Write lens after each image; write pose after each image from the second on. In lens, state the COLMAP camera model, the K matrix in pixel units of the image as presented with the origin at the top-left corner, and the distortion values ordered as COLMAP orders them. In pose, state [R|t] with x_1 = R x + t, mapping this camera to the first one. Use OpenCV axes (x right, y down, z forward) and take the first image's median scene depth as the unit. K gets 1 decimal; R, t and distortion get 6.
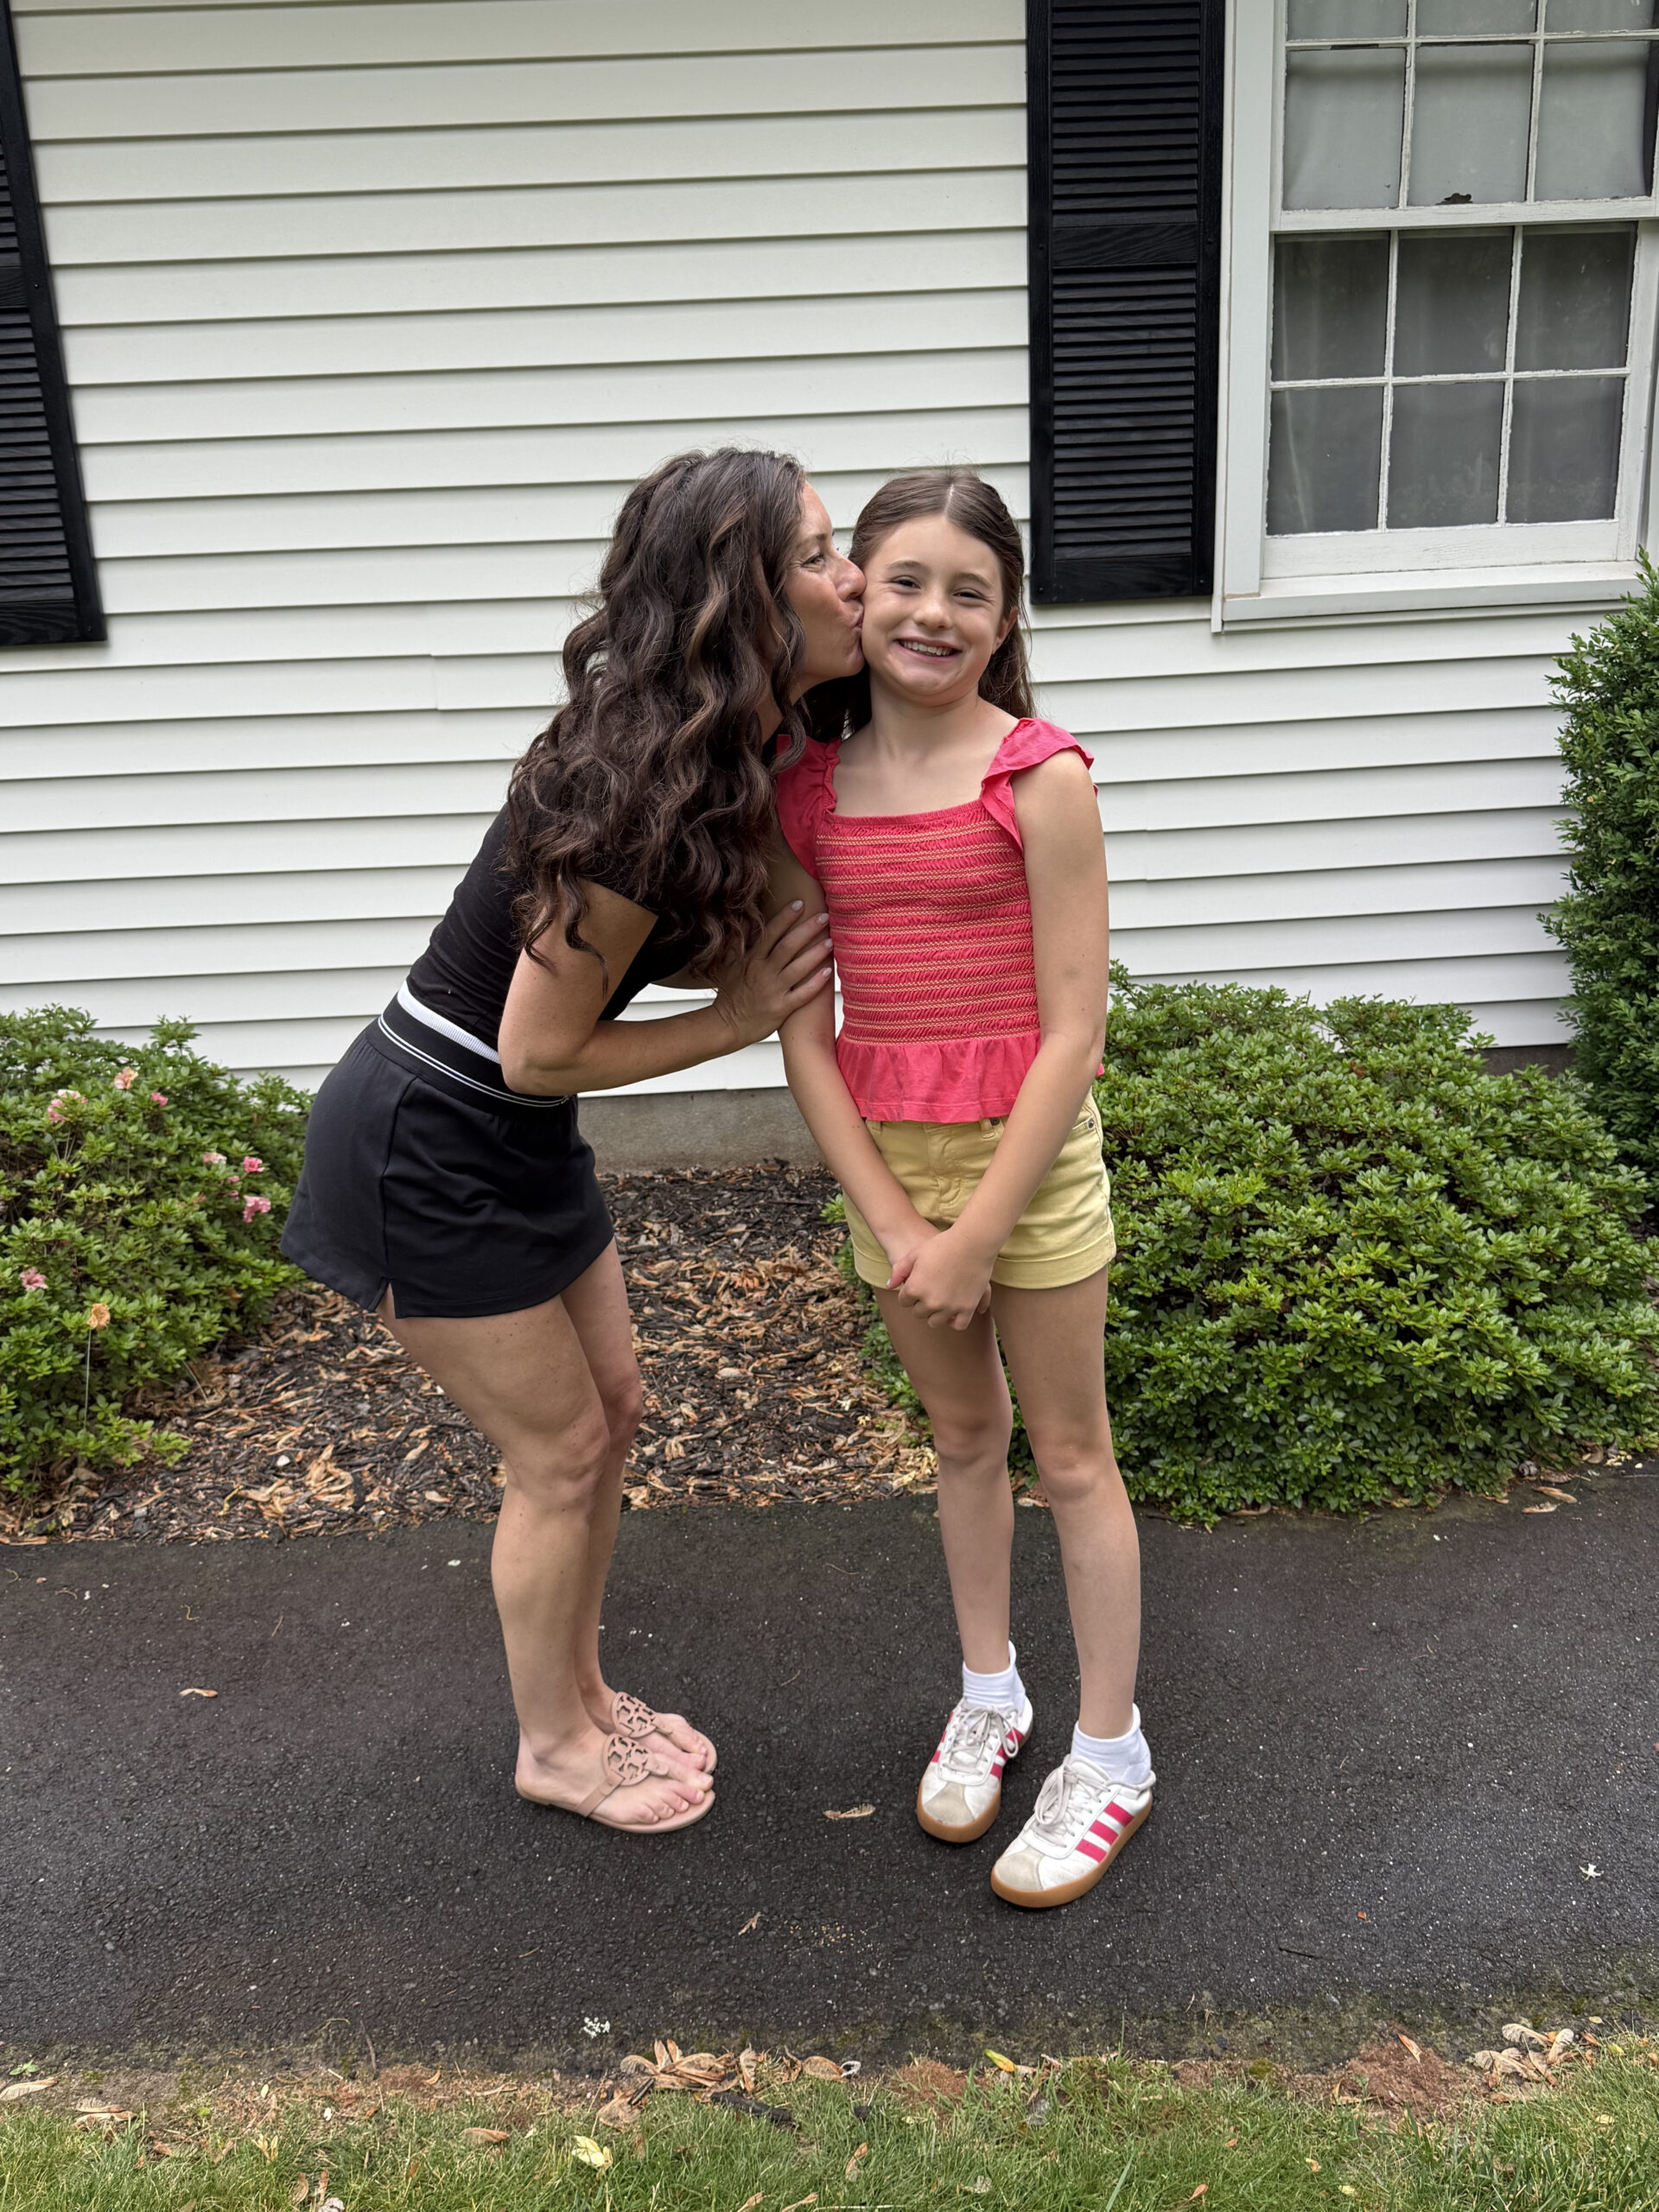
lens RADIAL K [[1936.0, 0, 838.5], [0, 1936.0, 1122.2], [0, 0, 1]] dist [0.146357, -0.316216]
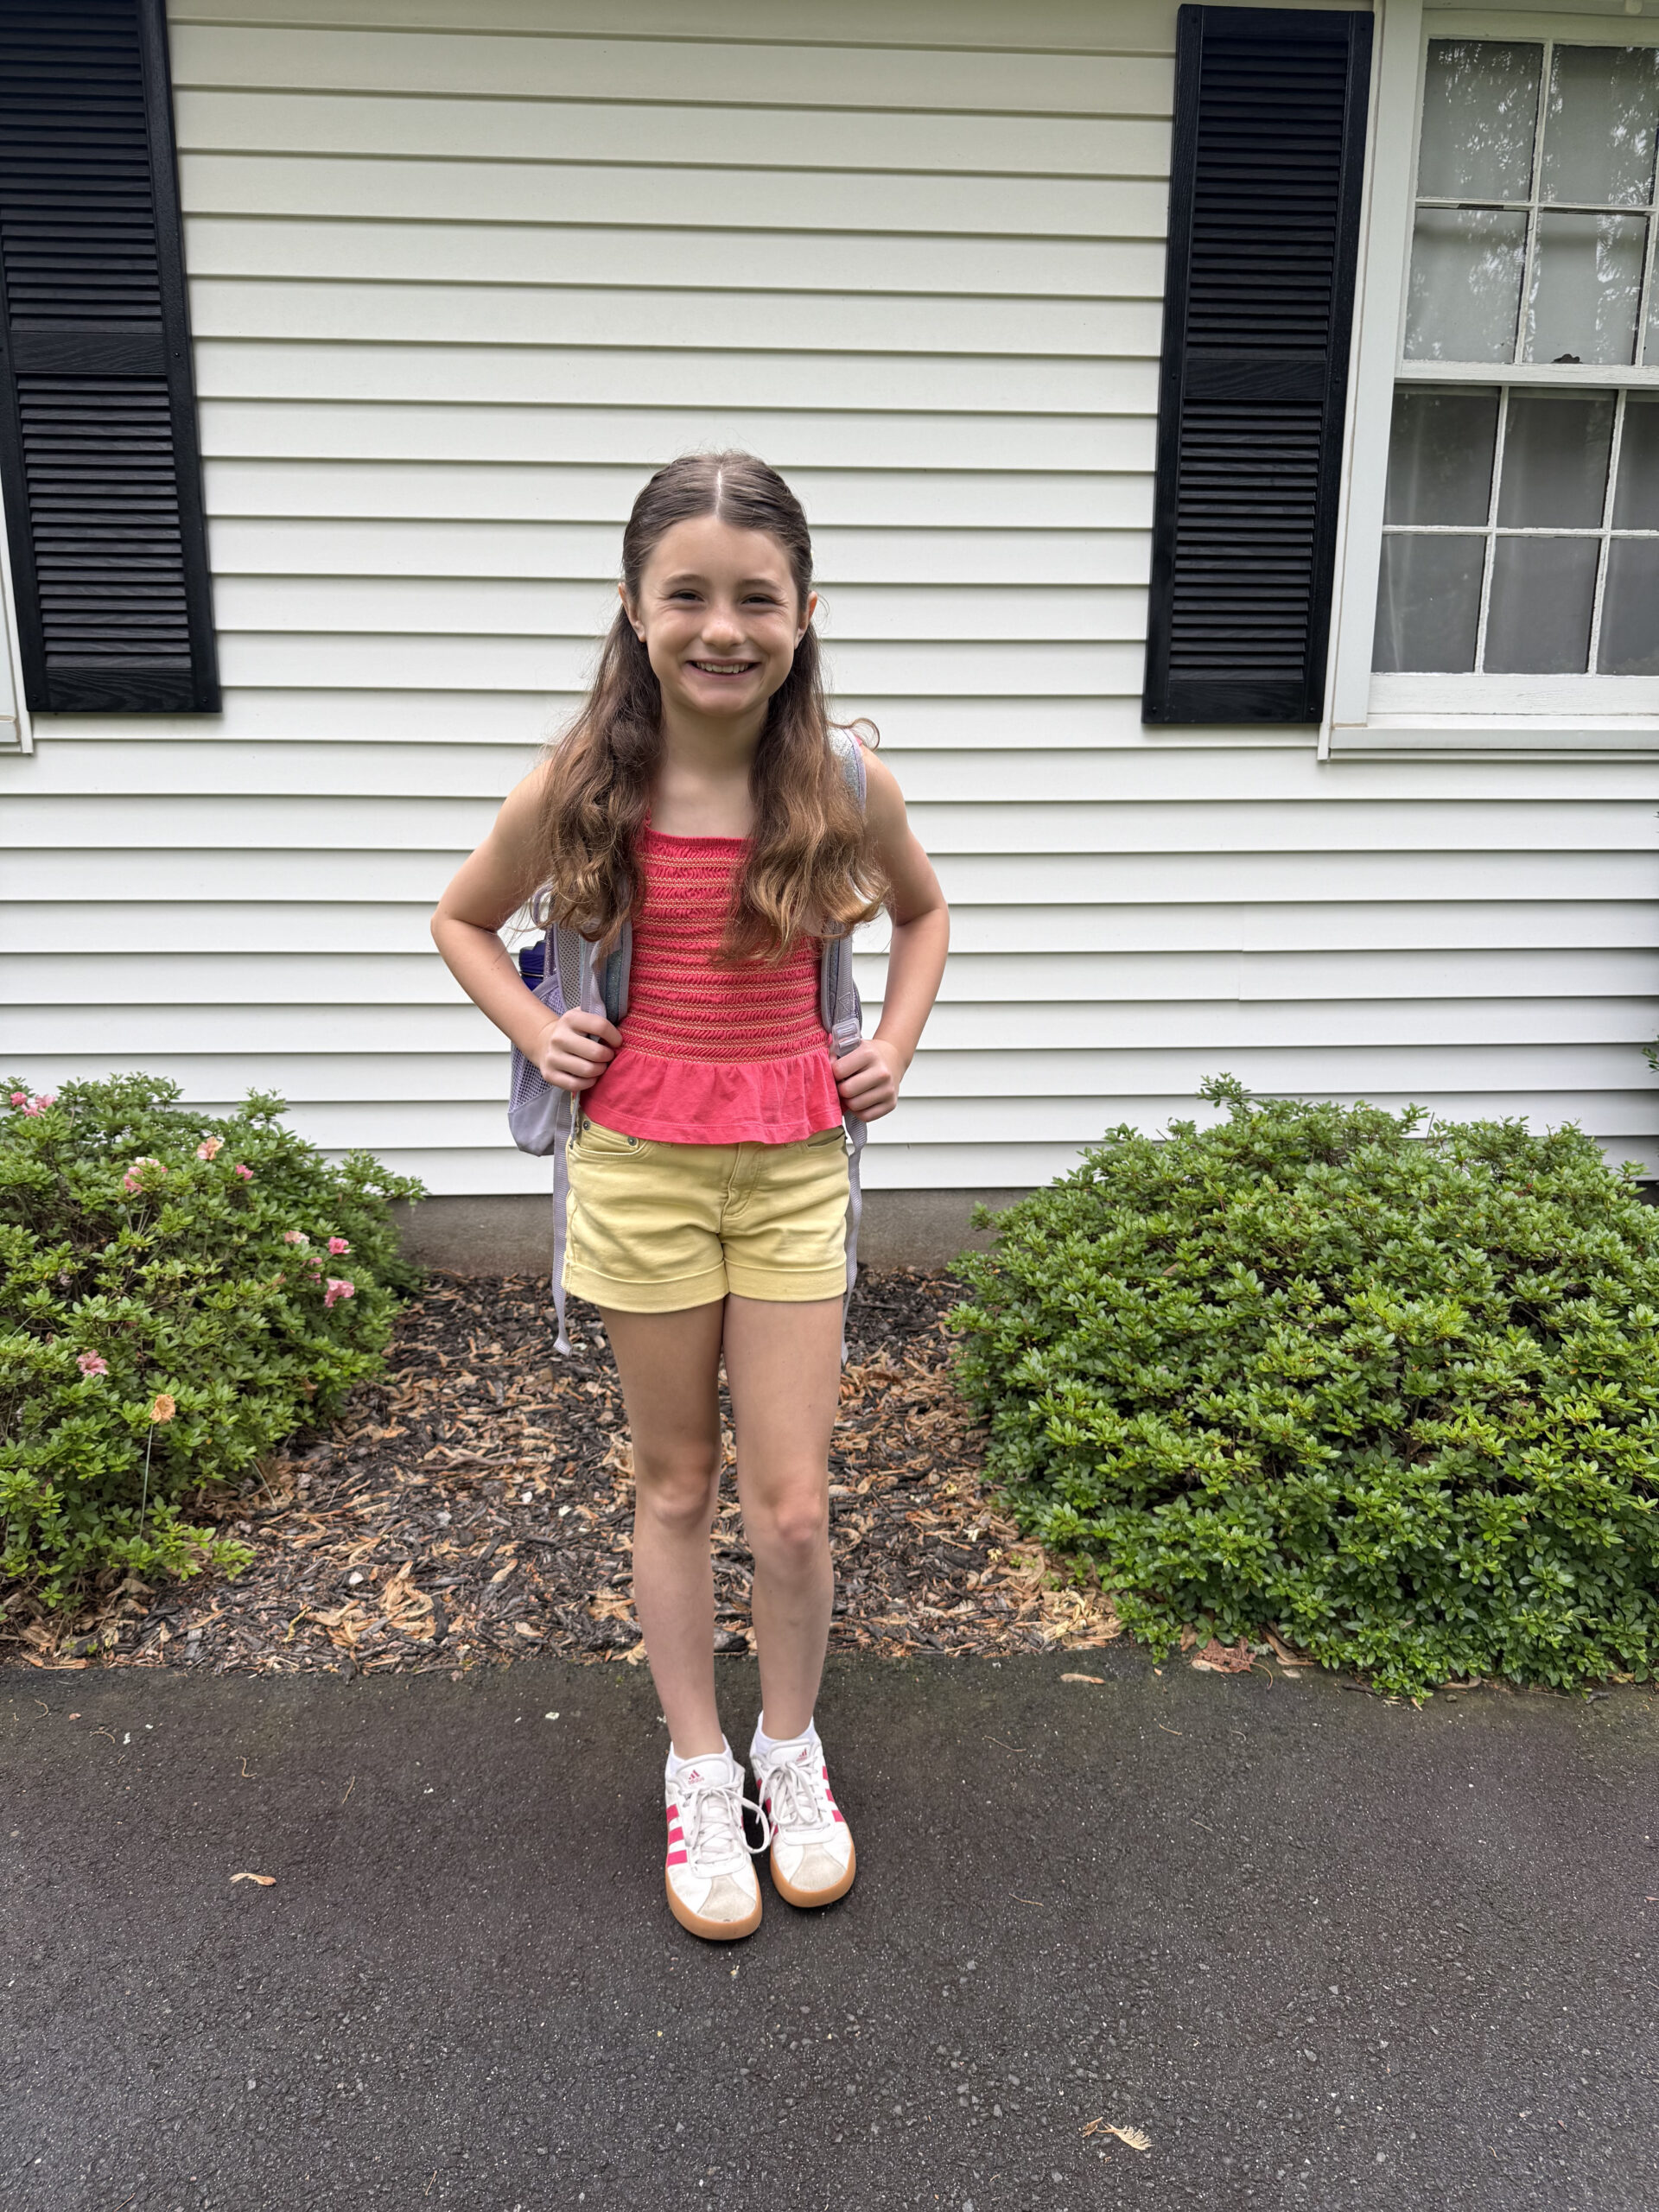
lens RADIAL K [[1608.6, 0, 833.1], [0, 1608.6, 1107.3], [0, 0, 1]] dist [0.005462, -0.010485]
pose [[0.998719, 0.043040, 0.026594, -0.094933], [-0.040739, 0.995821, -0.081735, 0.009561], [-0.030001, 0.080546, 0.996299, 0.243939]]
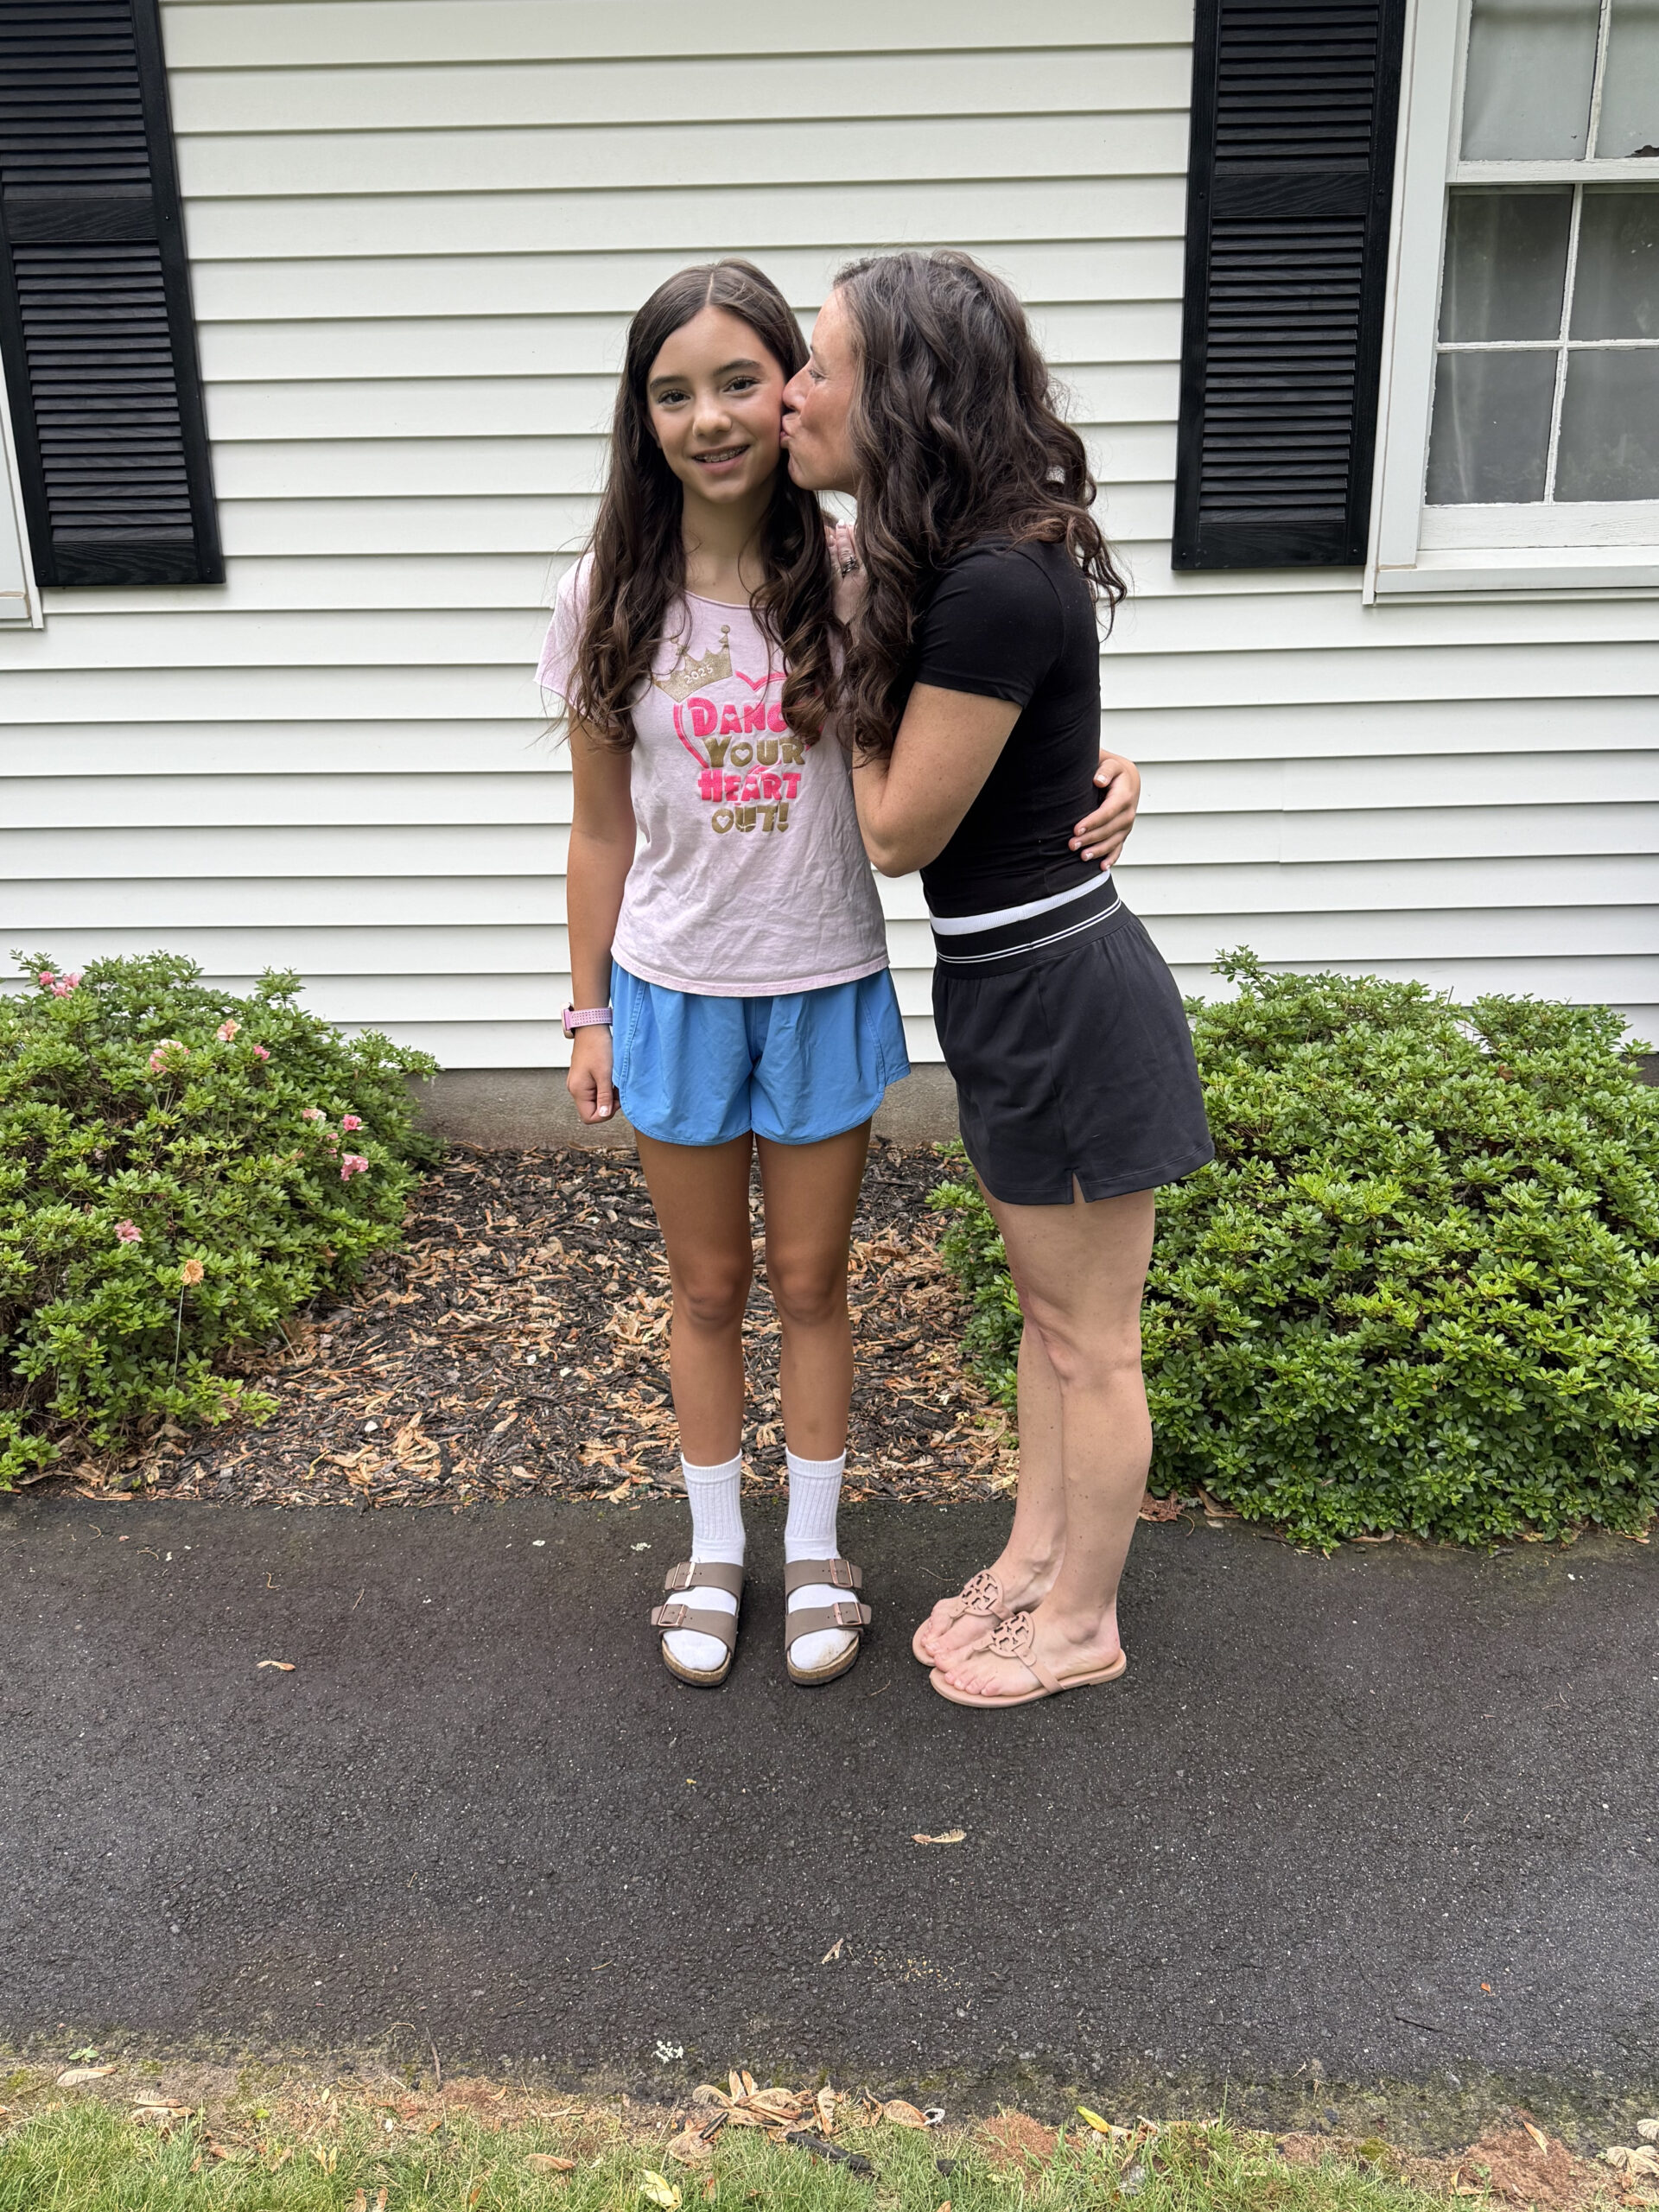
lens RADIAL K [[1928.1, 0, 815.8], [0, 1928.1, 1121.0], [0, 0, 1]] dist [0.161702, -0.355677]
pose [[0.997411, 0.043216, -0.057478, -0.011081], [-0.042154, 0.998919, 0.019570, -0.009126], [0.058262, -0.017096, 0.998155, 0.039694]]
